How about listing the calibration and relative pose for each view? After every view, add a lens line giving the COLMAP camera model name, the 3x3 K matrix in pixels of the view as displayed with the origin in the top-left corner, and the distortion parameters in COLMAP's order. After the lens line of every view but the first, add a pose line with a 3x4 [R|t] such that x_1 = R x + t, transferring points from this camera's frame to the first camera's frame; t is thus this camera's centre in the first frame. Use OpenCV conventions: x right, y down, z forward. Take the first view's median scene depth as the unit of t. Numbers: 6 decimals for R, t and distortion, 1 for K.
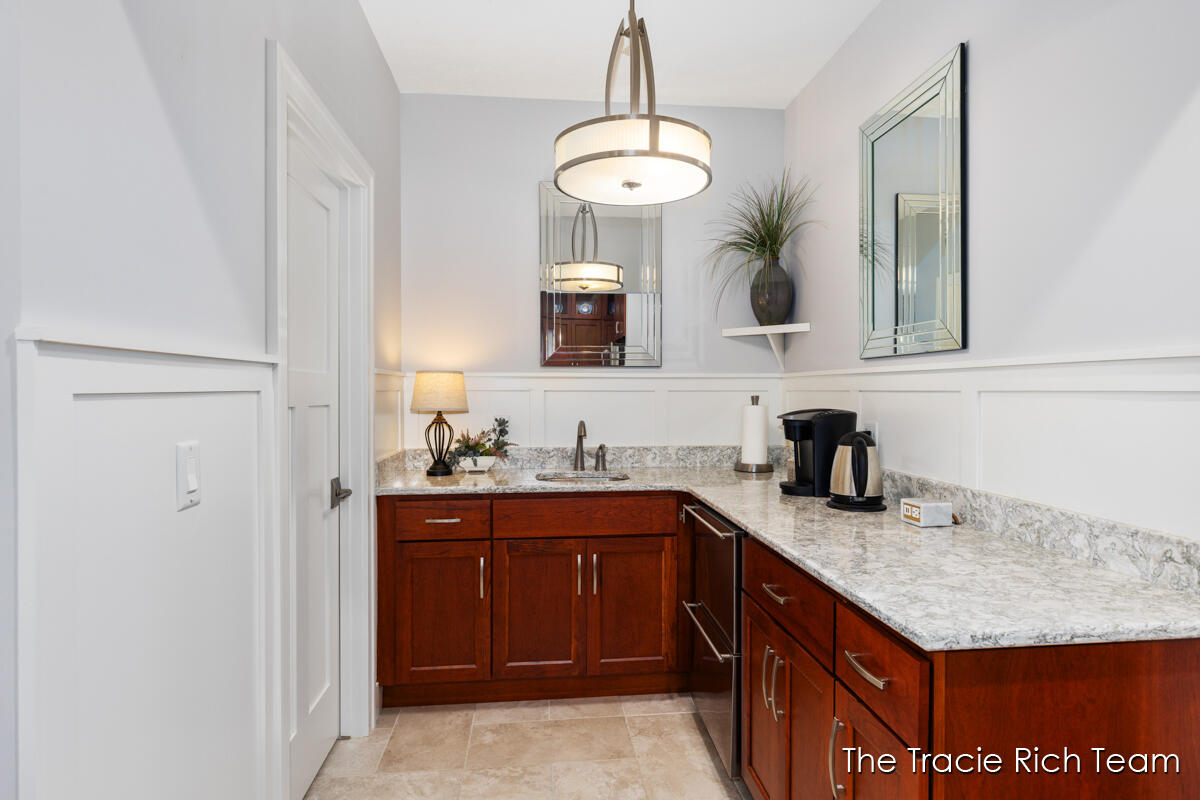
lens RADIAL K [[643.0, 0, 604.6], [0, 643.0, 393.6], [0, 0, 1]] dist [-0.005254, 0.001460]
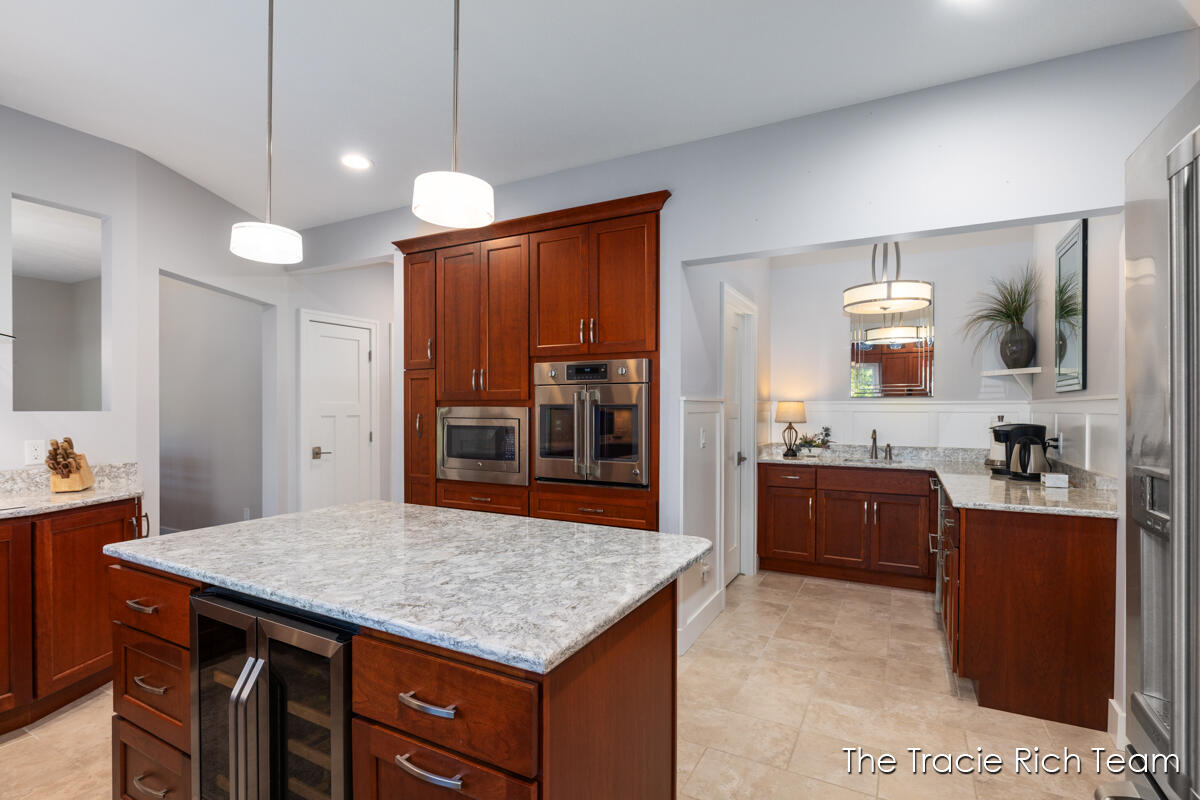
lens RADIAL K [[564.3, 0, 607.2], [0, 564.3, 406.6], [0, 0, 1]] dist [-0.006617, -0.001184]
pose [[0.828439, 0.001824, -0.560077, 0.231766], [-0.007652, 0.999938, -0.008062, -0.000636], [0.560028, 0.010964, 0.828401, -0.690797]]
